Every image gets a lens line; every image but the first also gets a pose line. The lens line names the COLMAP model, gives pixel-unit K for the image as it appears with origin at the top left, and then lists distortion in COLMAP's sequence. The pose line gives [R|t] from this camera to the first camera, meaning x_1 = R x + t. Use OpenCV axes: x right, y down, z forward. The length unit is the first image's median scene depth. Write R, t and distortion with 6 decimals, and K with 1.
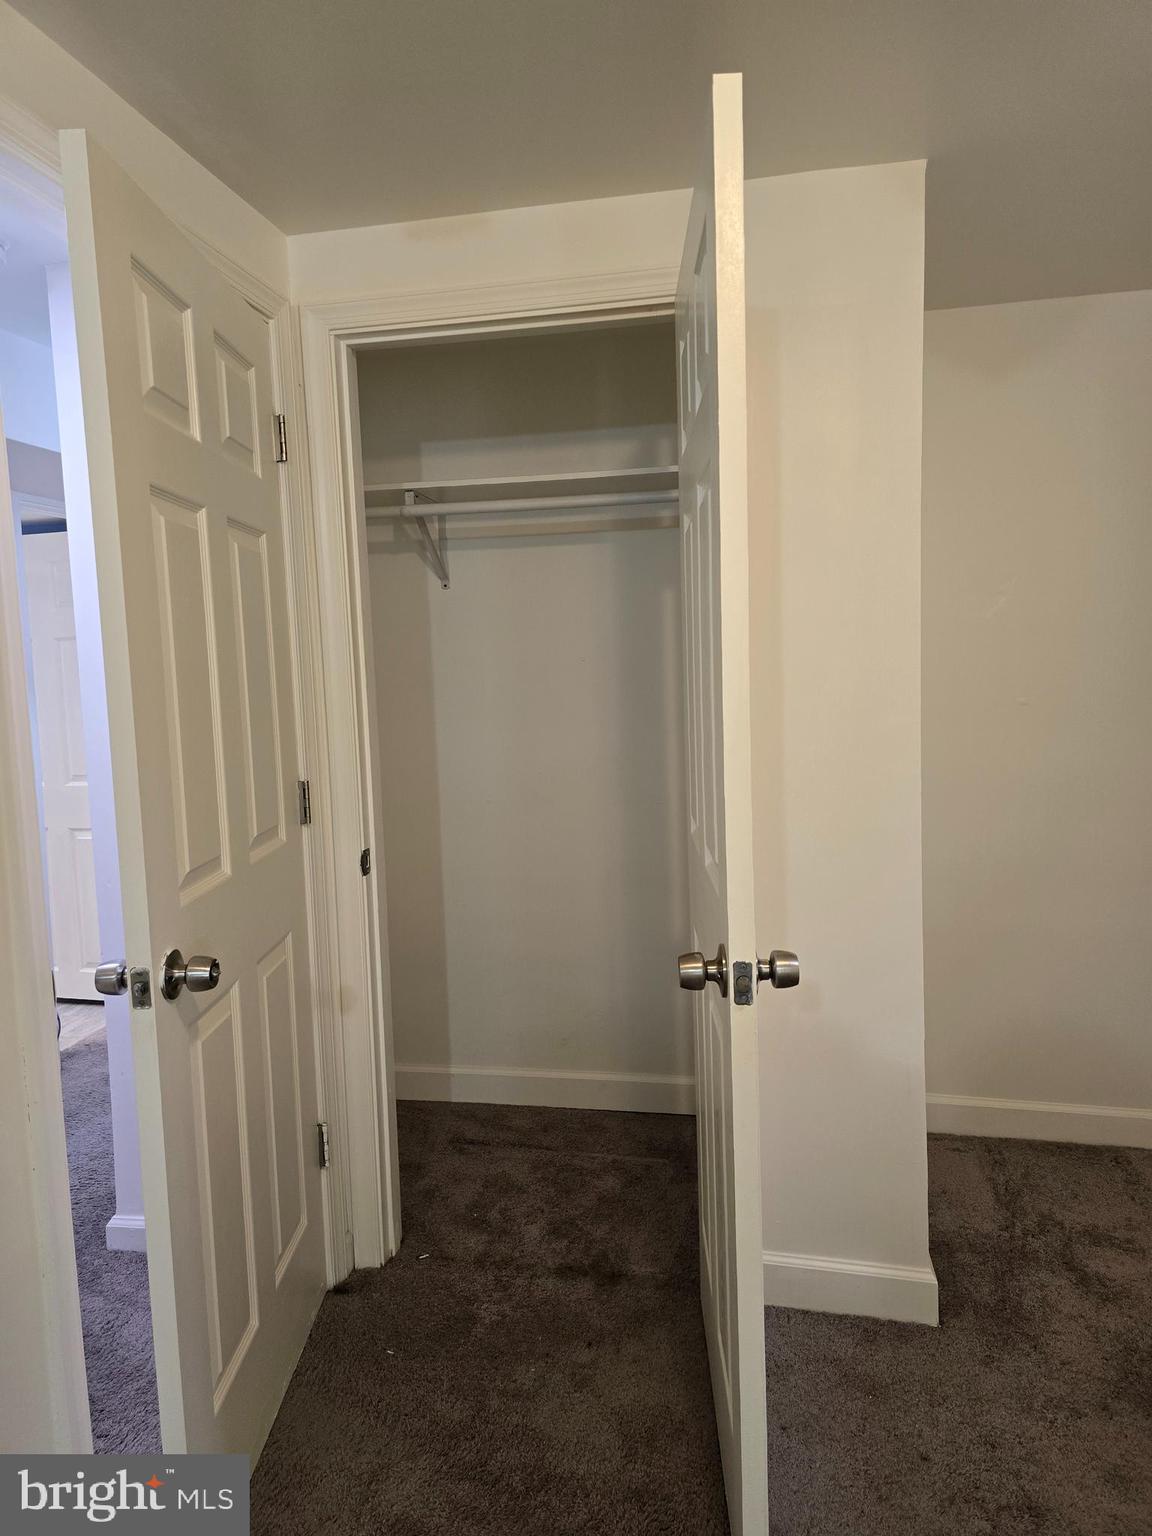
lens RADIAL K [[1042.3, 0, 576.0], [0, 1042.3, 768.0], [0, 0, 1]] dist [0.062867, -0.063899]
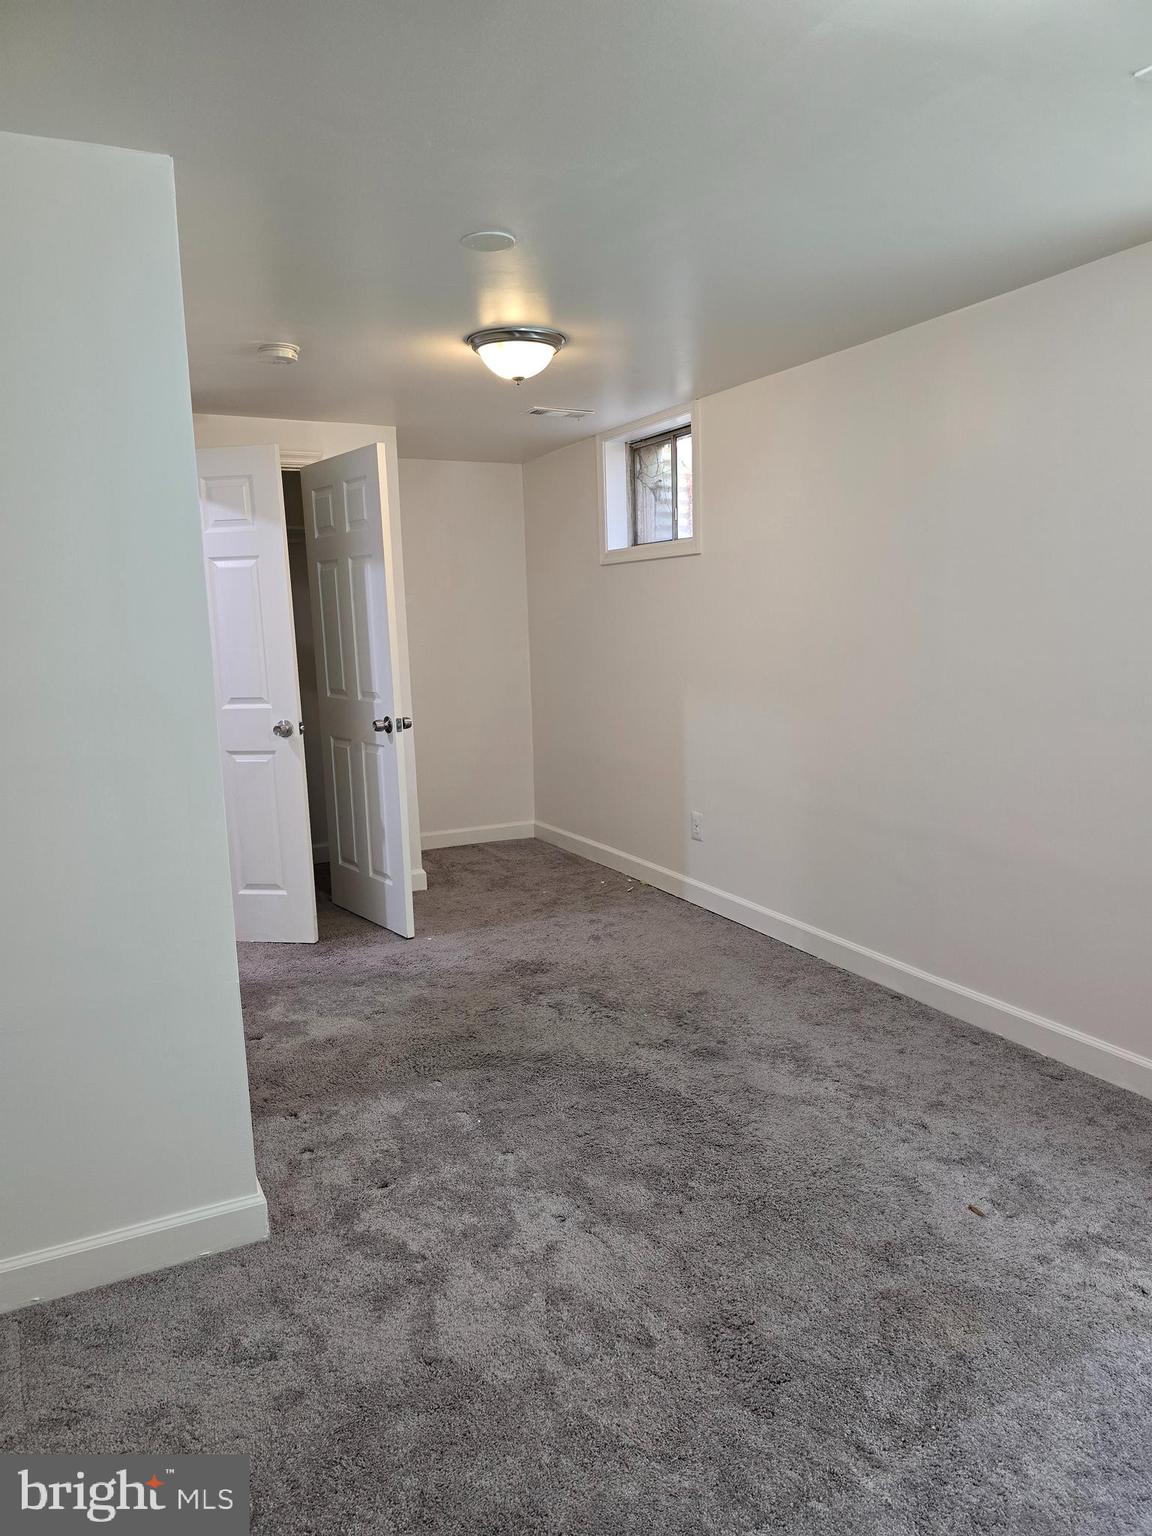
lens RADIAL K [[1042.3, 0, 576.0], [0, 1042.3, 768.0], [0, 0, 1]] dist [0.062867, -0.063899]
pose [[0.787493, -0.080584, 0.611033, -0.904795], [0.060449, 0.996734, 0.053545, 0.130665], [-0.613352, -0.005230, 0.789792, -1.220268]]
